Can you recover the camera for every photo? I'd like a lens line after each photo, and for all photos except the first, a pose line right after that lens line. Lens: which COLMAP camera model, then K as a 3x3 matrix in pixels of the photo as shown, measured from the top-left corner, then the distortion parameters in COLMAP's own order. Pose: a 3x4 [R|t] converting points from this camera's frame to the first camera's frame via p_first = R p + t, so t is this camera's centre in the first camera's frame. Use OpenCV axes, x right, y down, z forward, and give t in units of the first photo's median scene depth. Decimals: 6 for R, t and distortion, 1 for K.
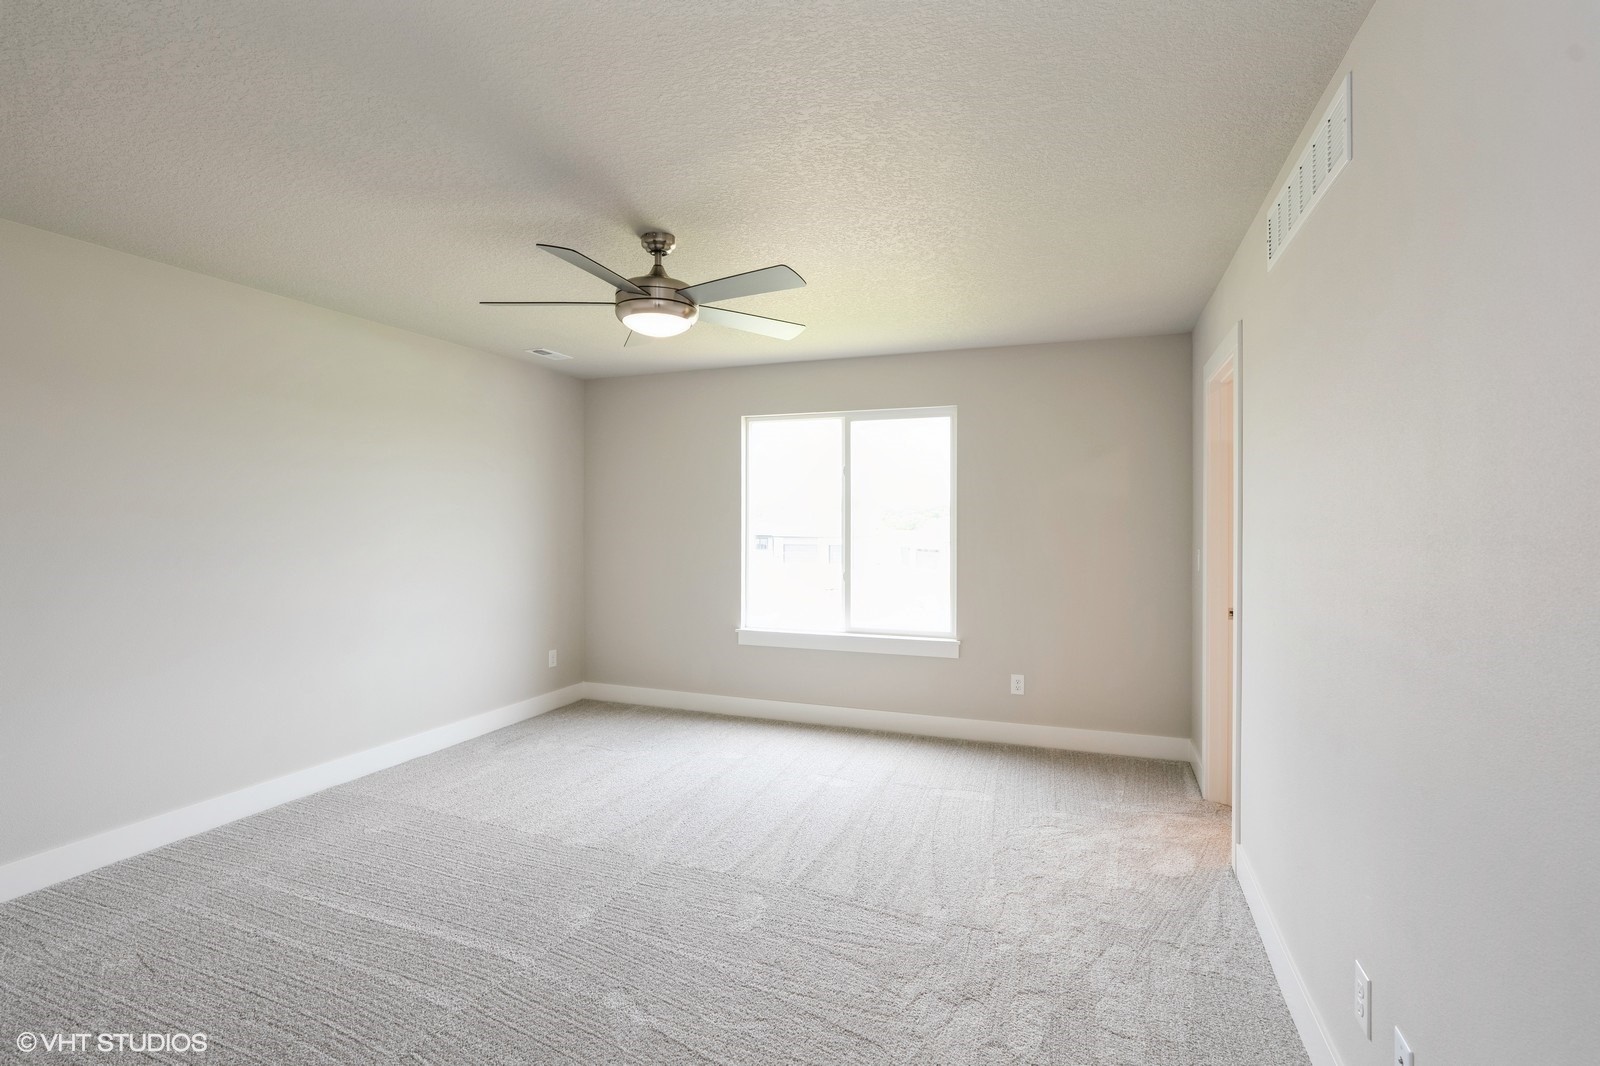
lens RADIAL K [[743.5, 0, 798.6], [0, 743.5, 531.6], [0, 0, 1]] dist [-0.047819, 0.012692]
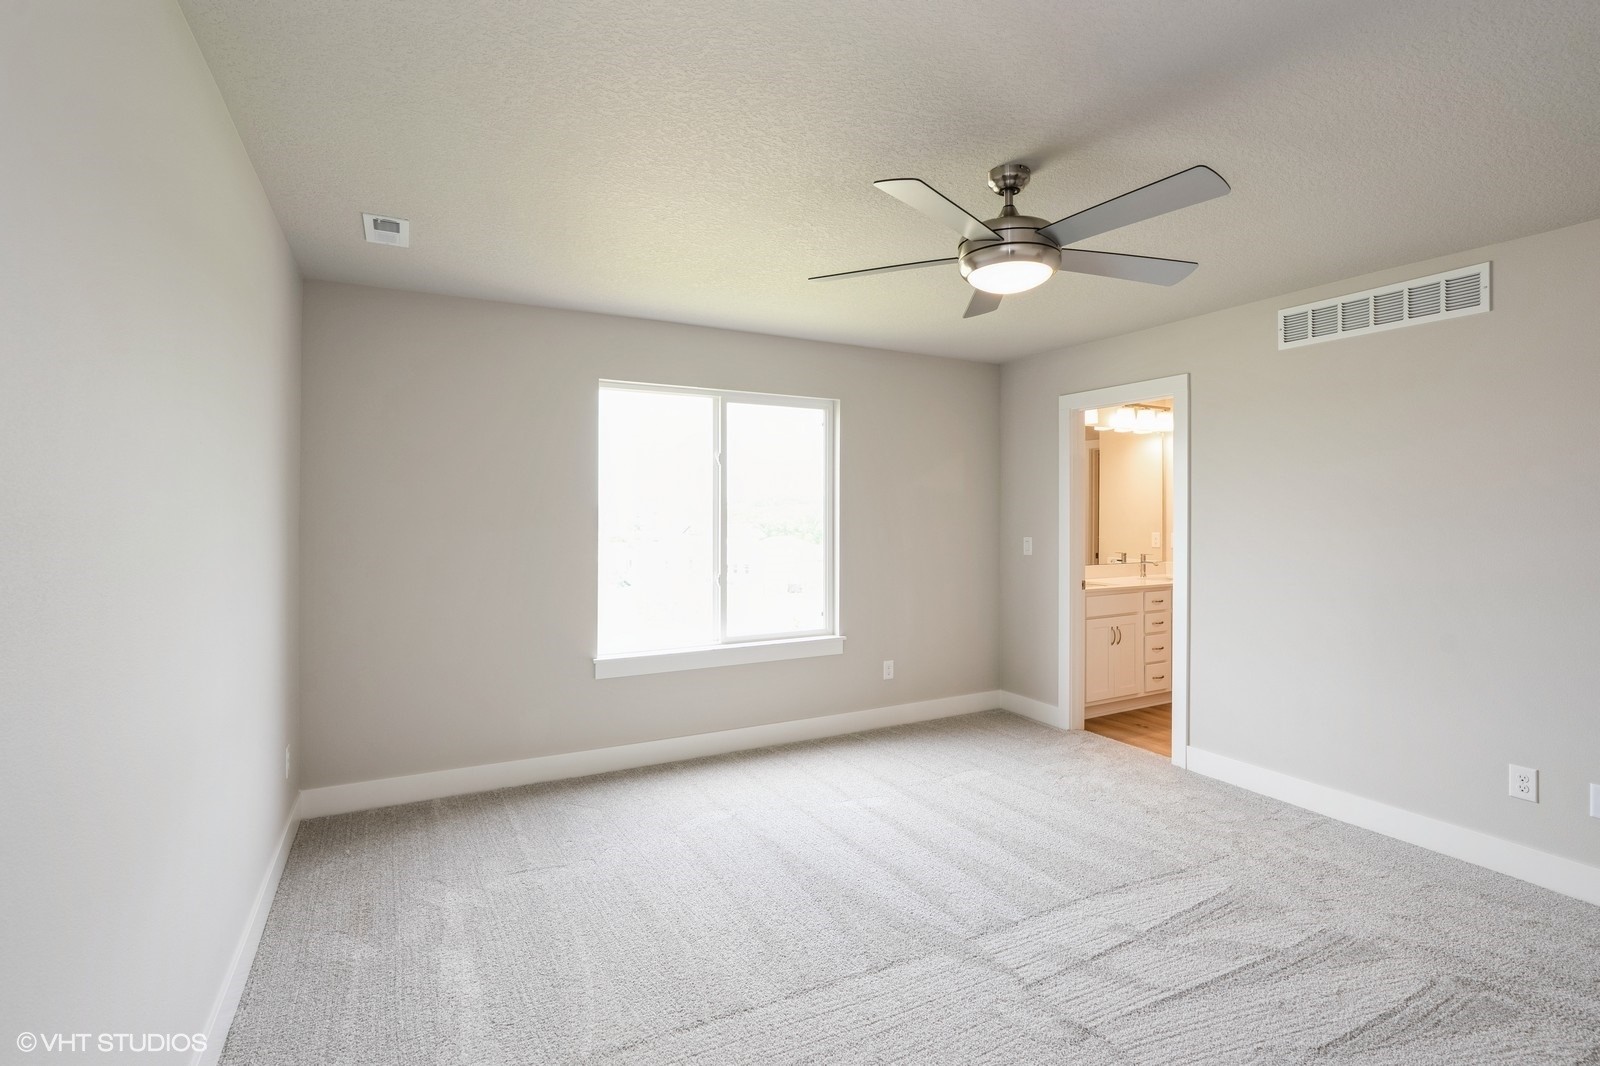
lens RADIAL K [[743.5, 0, 790.6], [0, 743.5, 527.2], [0, 0, 1]] dist [-0.047819, 0.012692]
pose [[0.657654, -0.014796, 0.753175, -0.590823], [0.014531, 0.999870, 0.006955, -0.006506], [-0.753180, 0.006370, 0.657784, 0.404400]]
